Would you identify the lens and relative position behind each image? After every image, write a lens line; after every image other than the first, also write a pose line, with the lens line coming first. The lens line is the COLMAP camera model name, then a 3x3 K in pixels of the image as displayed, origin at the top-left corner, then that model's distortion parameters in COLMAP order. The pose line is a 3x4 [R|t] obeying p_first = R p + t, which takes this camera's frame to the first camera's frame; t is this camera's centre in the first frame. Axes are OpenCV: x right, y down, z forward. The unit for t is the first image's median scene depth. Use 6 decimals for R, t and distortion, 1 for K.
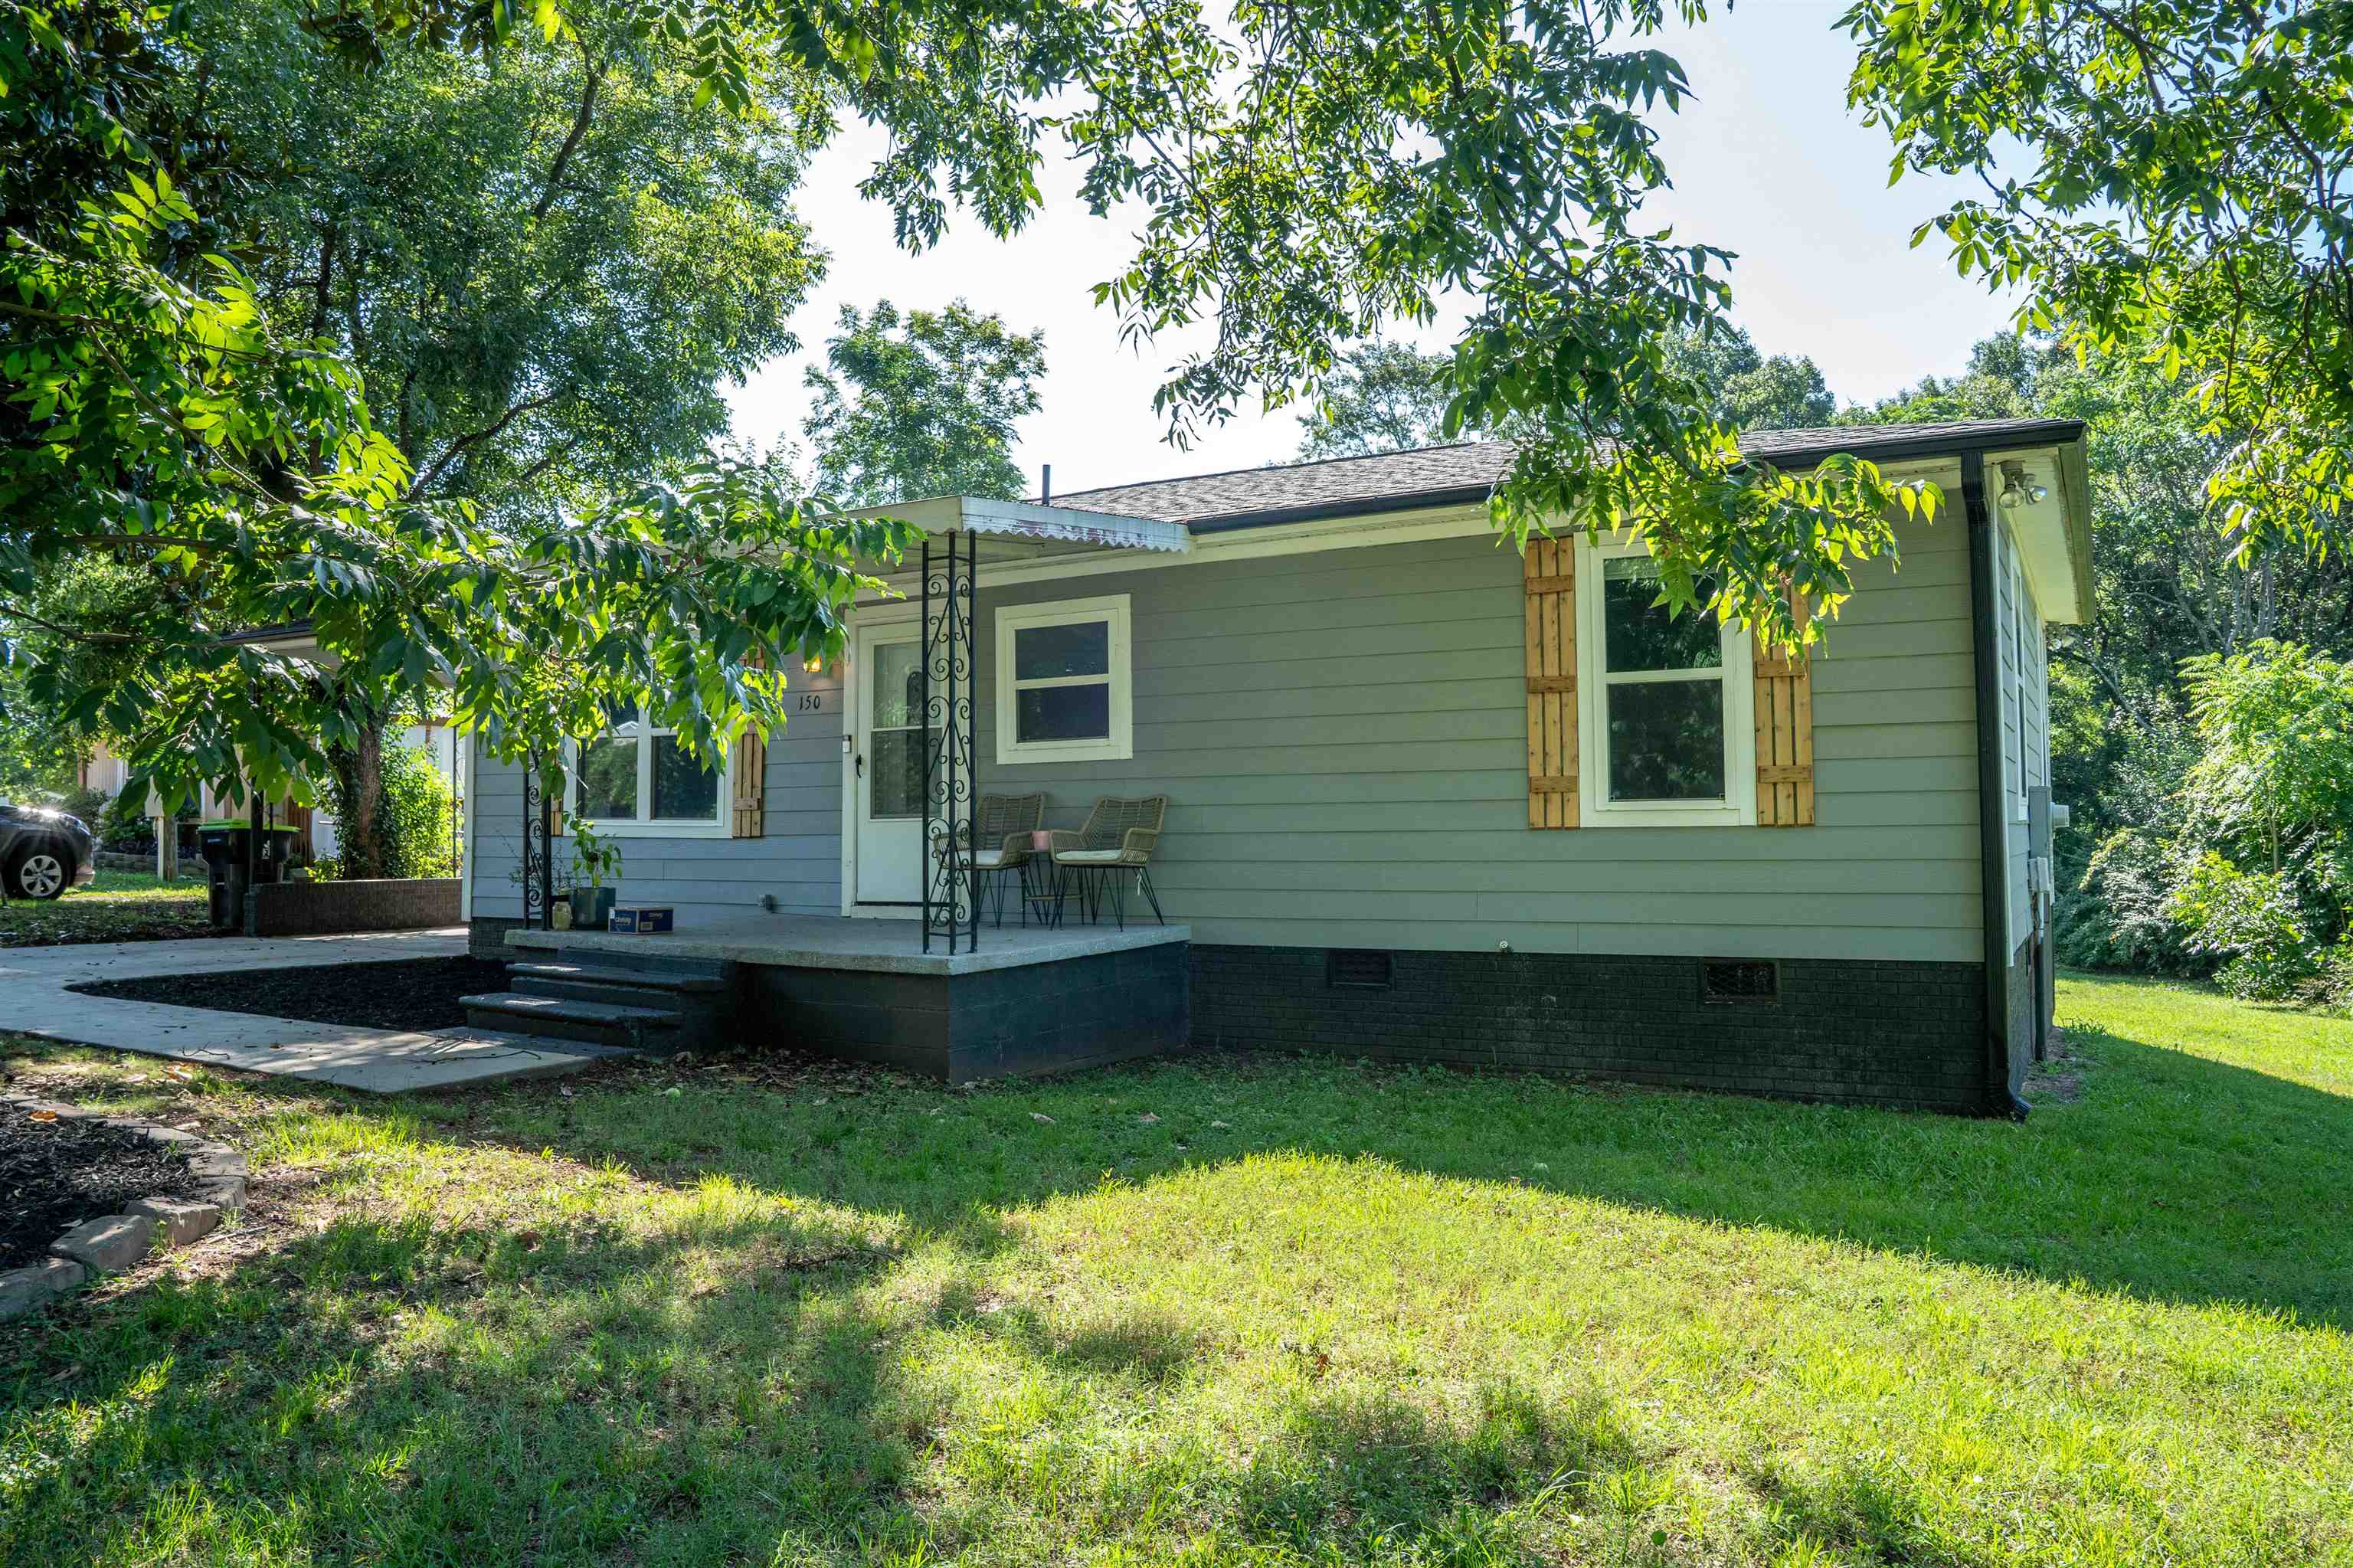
lens RADIAL K [[1662.6, 0, 1166.3], [0, 1662.6, 771.7], [0, 0, 1]] dist [-0.133255, 0.099982]
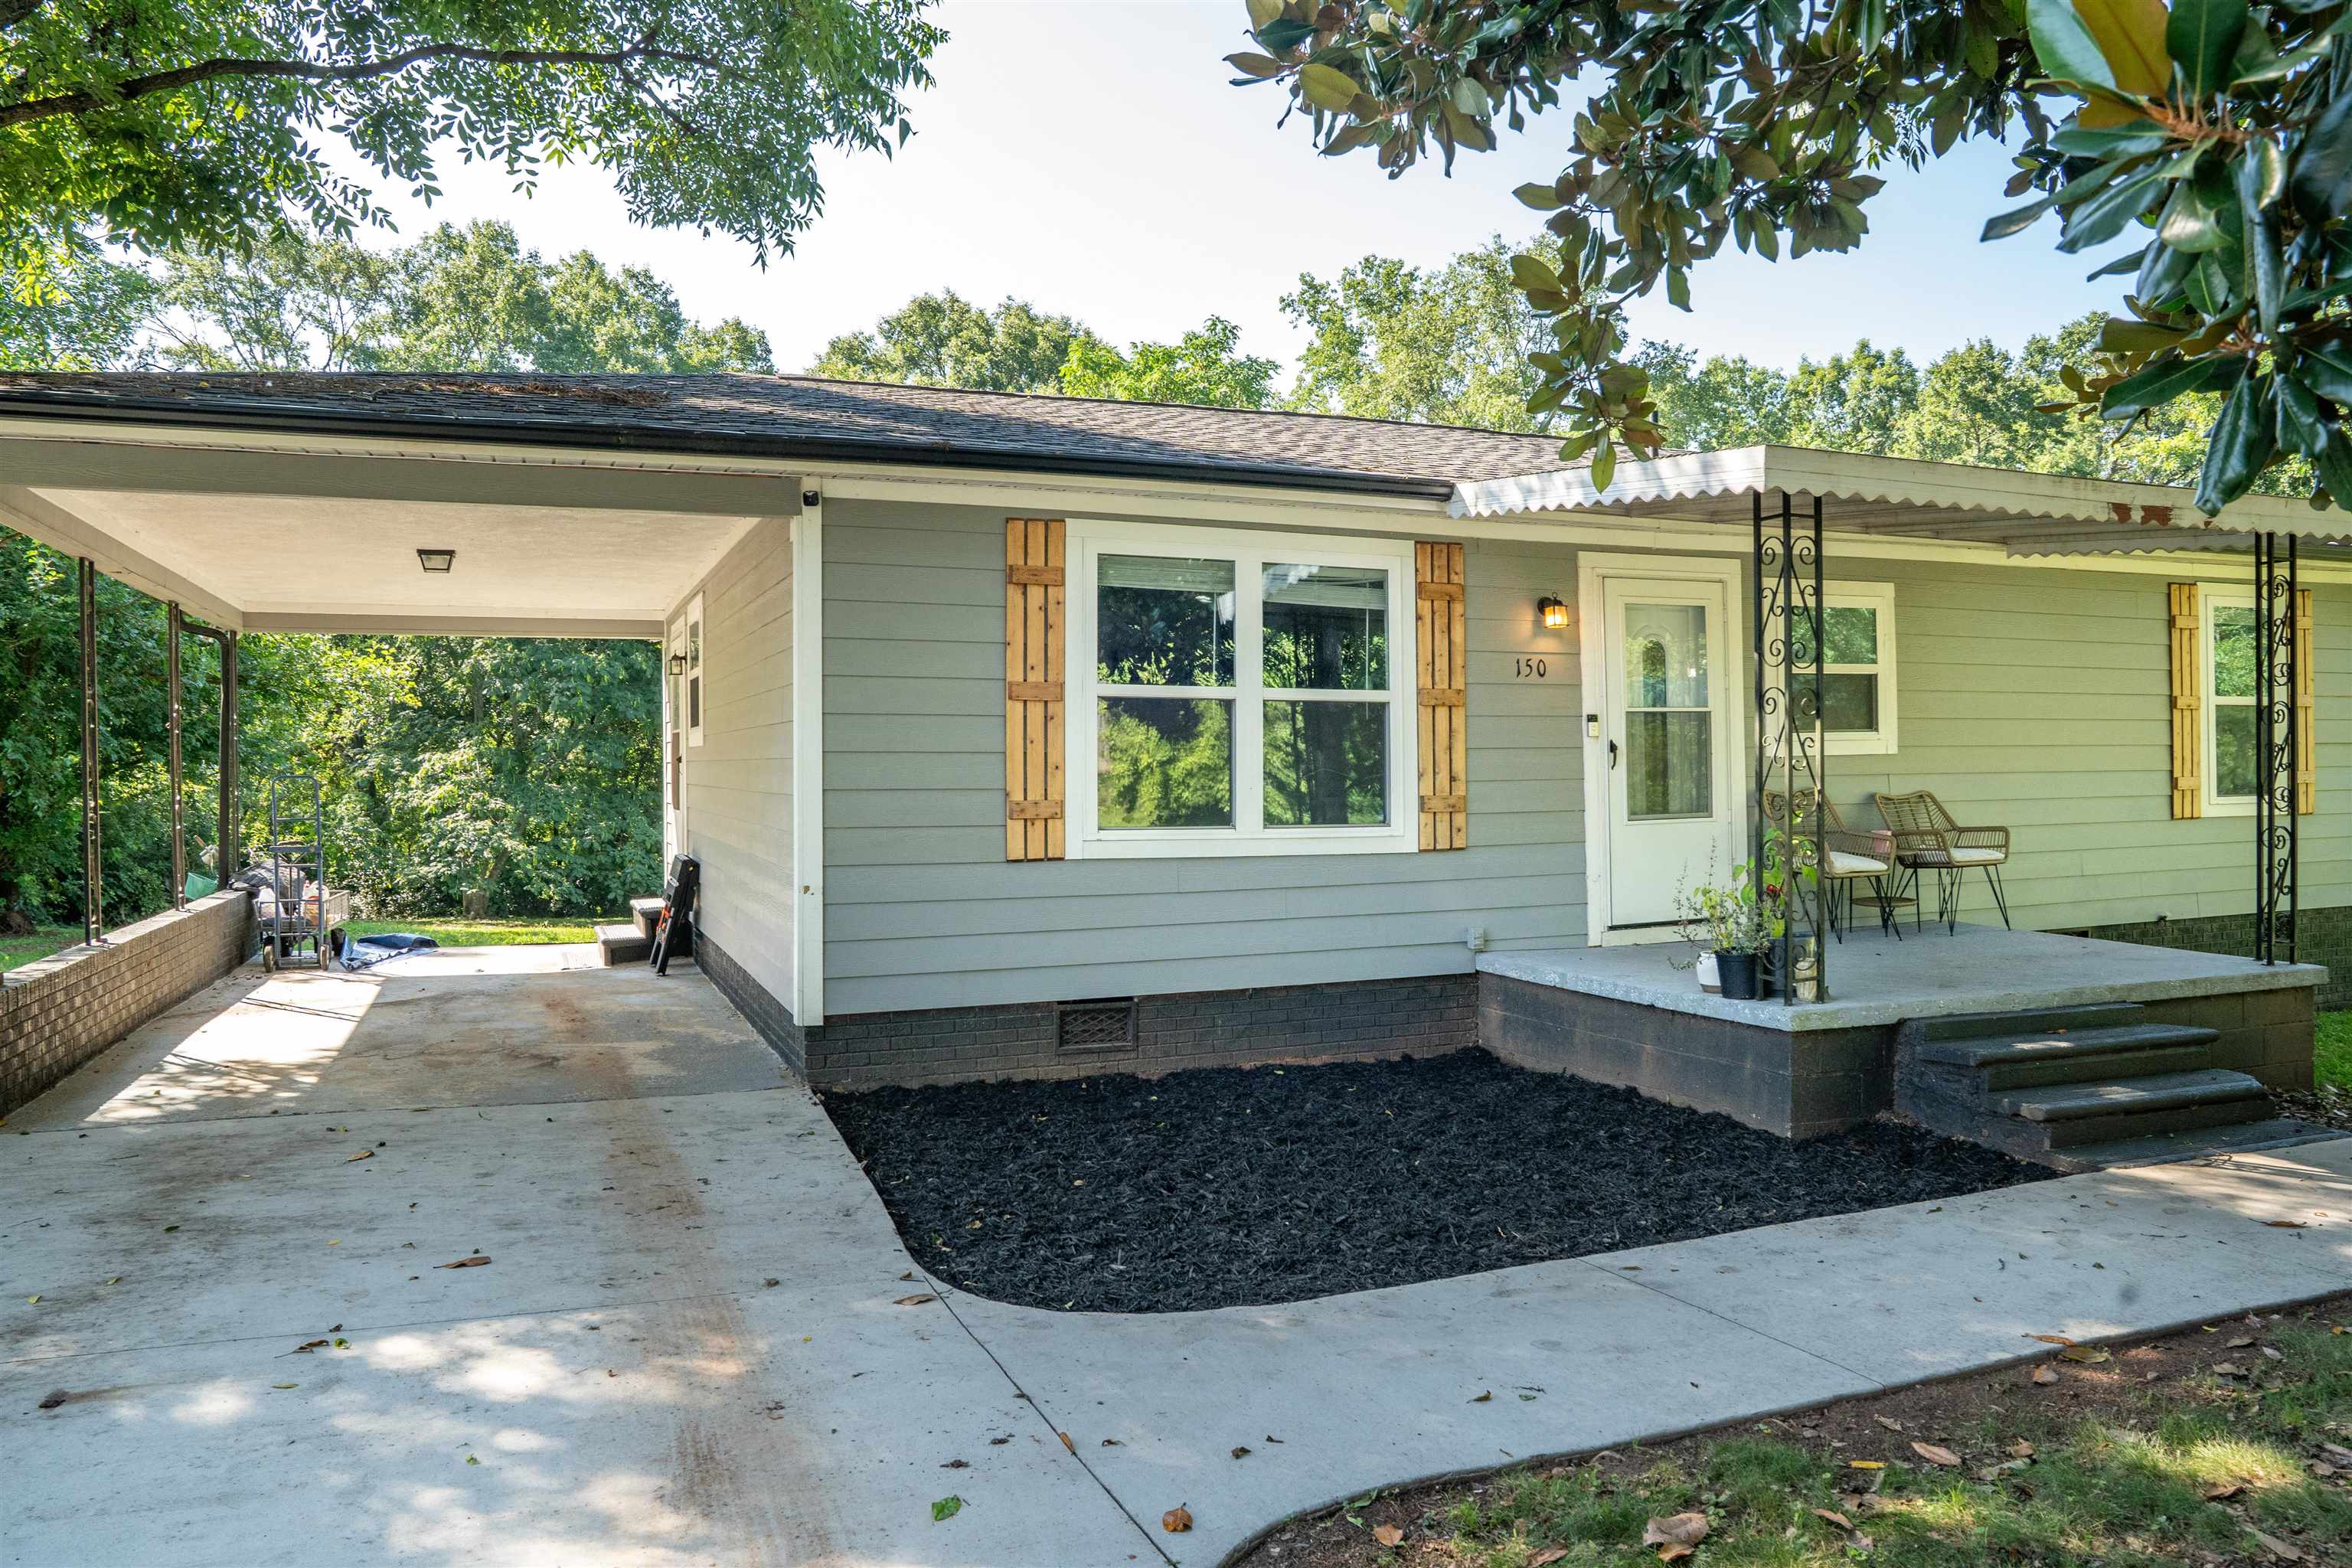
lens RADIAL K [[1644.9, 0, 1167.9], [0, 1644.9, 773.5], [0, 0, 1]] dist [-0.133032, 0.102027]
pose [[0.612560, 0.014399, 0.790293, -0.980626], [-0.010820, 0.999893, -0.009830, 0.016692], [-0.790350, -0.002530, 0.612650, 0.731752]]
